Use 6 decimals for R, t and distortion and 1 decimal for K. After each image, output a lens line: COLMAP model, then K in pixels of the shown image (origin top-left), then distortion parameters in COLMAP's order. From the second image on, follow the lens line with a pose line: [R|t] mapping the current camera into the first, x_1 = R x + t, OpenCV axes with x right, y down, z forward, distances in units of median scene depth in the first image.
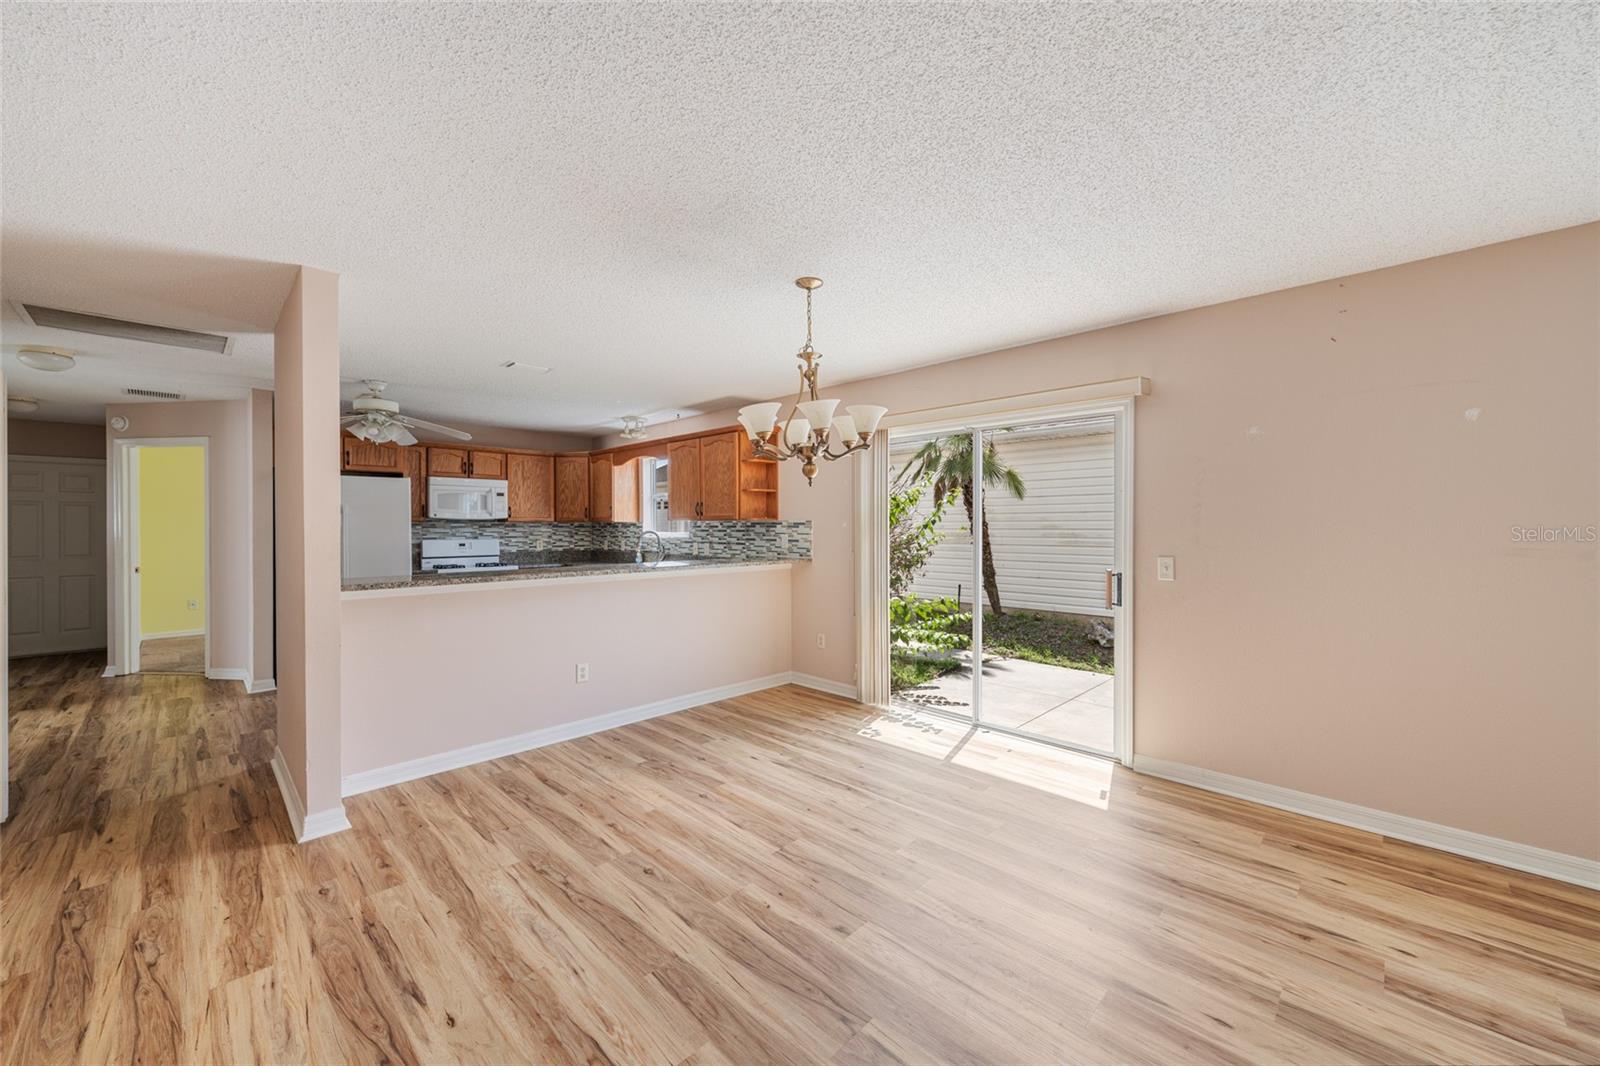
lens RADIAL K [[627.8, 0, 812.9], [0, 627.8, 514.6], [0, 0, 1]] dist [-0.001950, 0.000530]
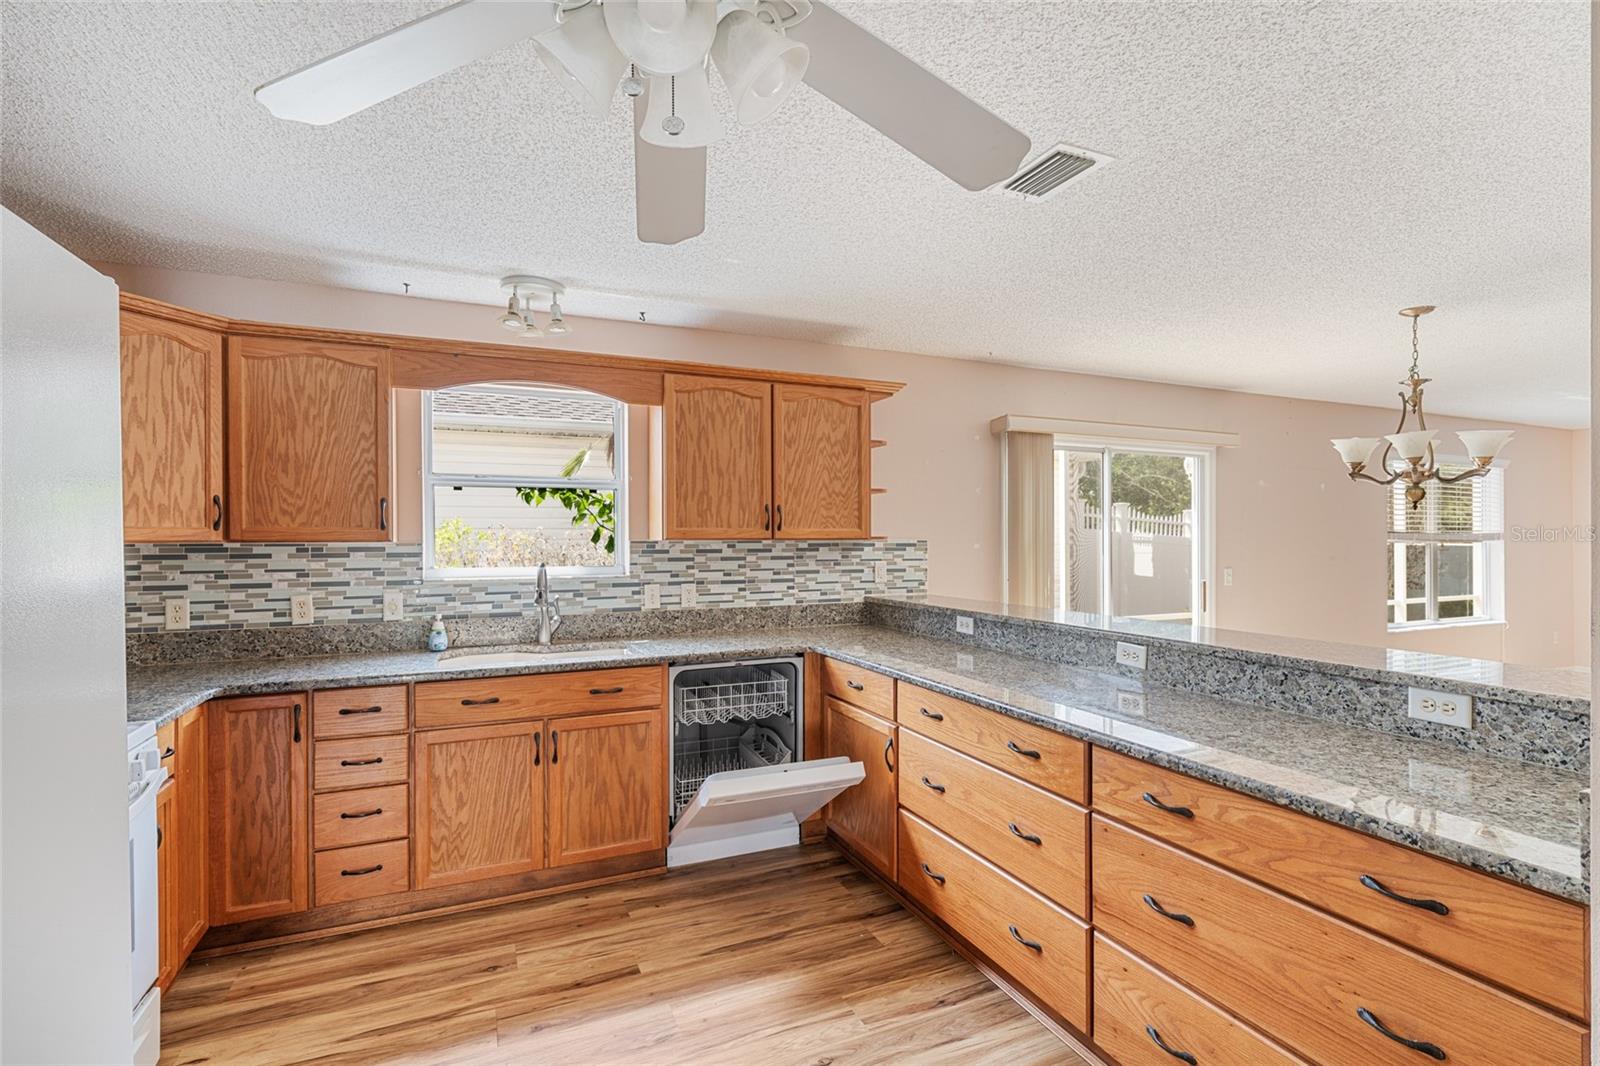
lens RADIAL K [[730.1, 0, 791.7], [0, 730.1, 542.0], [0, 0, 1]] dist [0.000396, -0.000225]
pose [[0.369061, -0.002709, 0.929401, -0.769027], [-0.012490, 0.999891, 0.007874, 0.006227], [-0.929321, -0.014514, 0.368987, 0.783174]]
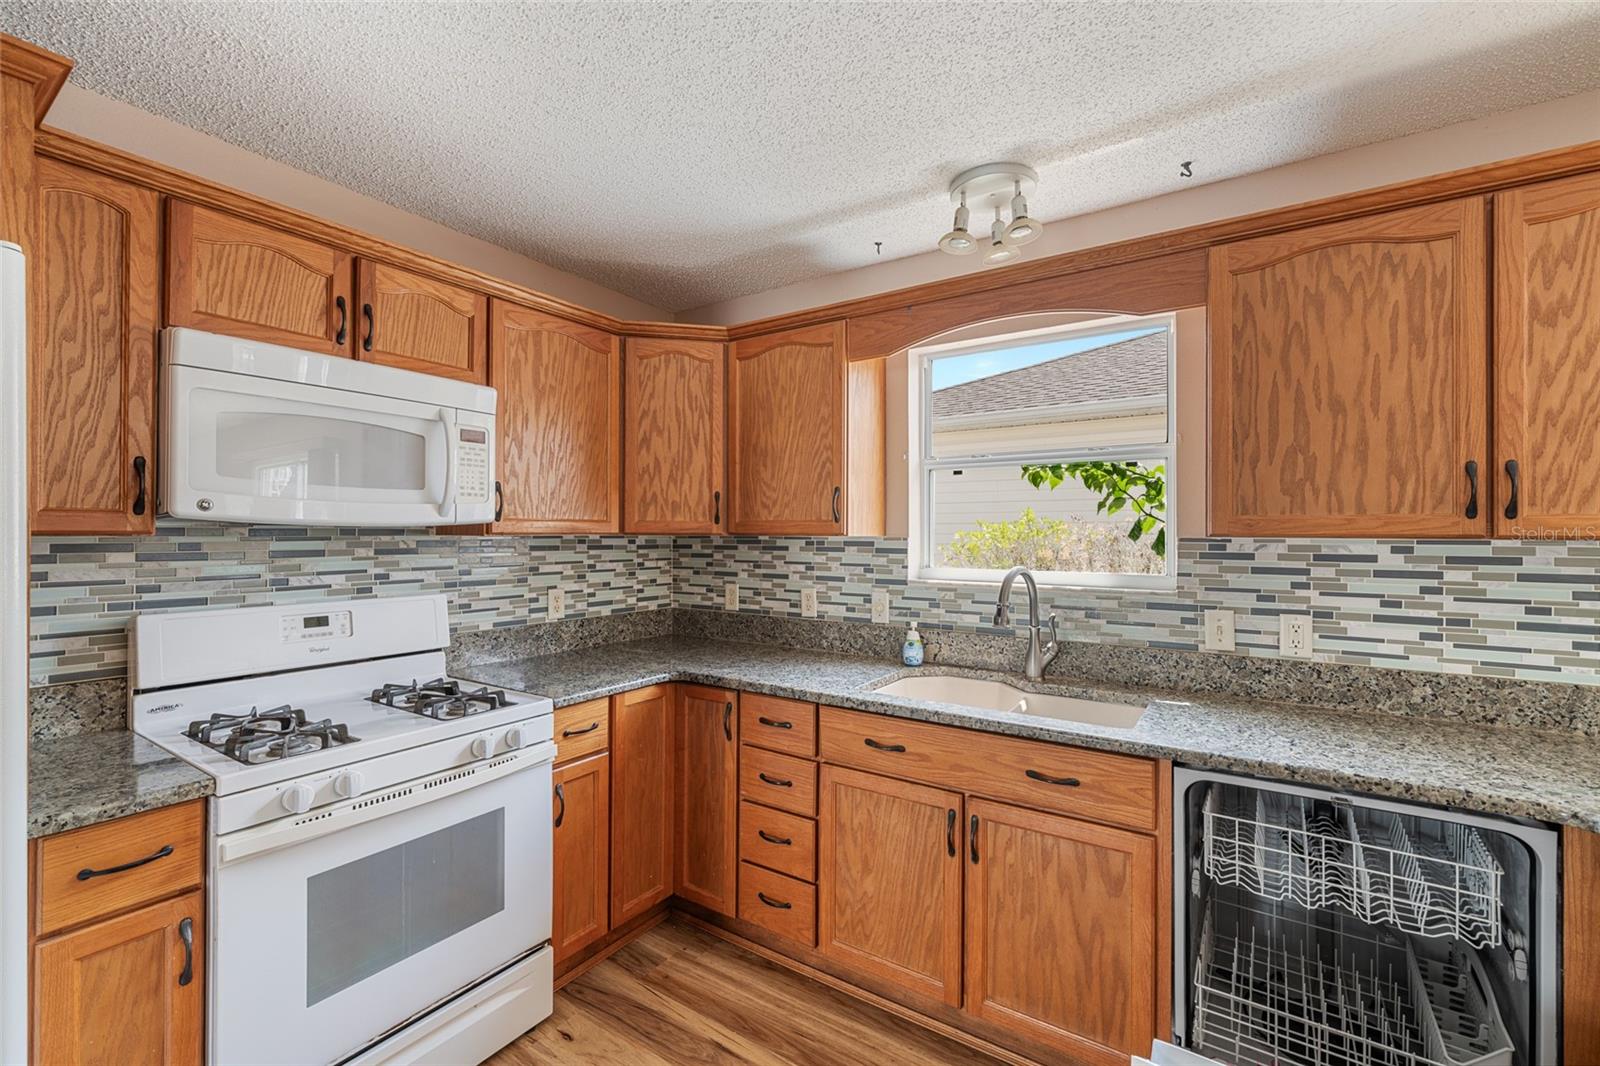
lens RADIAL K [[678.3, 0, 806.0], [0, 678.3, 530.2], [0, 0, 1]] dist [-0.000147, -0.000330]
pose [[0.980594, 0.007276, 0.195917, -0.501578], [-0.009599, 0.999894, 0.010911, 0.005835], [-0.195817, -0.012580, 0.980560, 0.823830]]
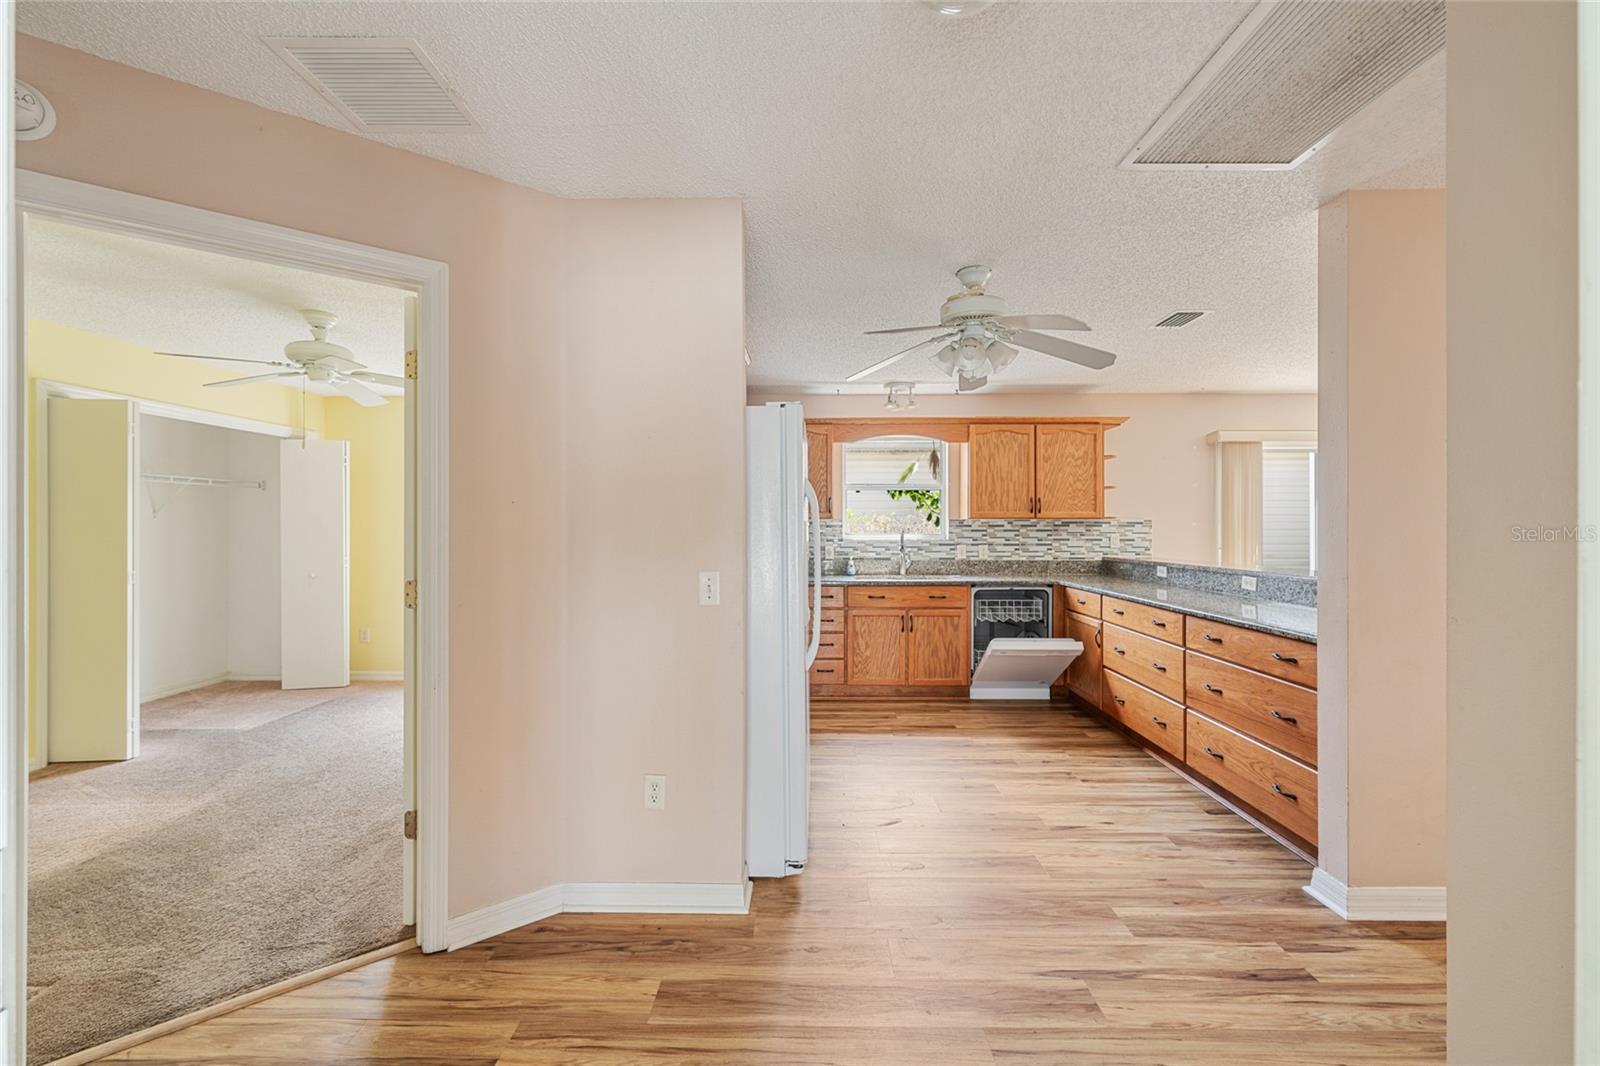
lens RADIAL K [[635.1, 0, 805.3], [0, 635.1, 528.8], [0, 0, 1]] dist [-0.004367, 0.000360]
pose [[0.718267, 0.002058, 0.695765, -1.061531], [-0.013152, 0.999857, 0.010620, 0.018860], [-0.695643, -0.016779, 0.718191, 0.605250]]
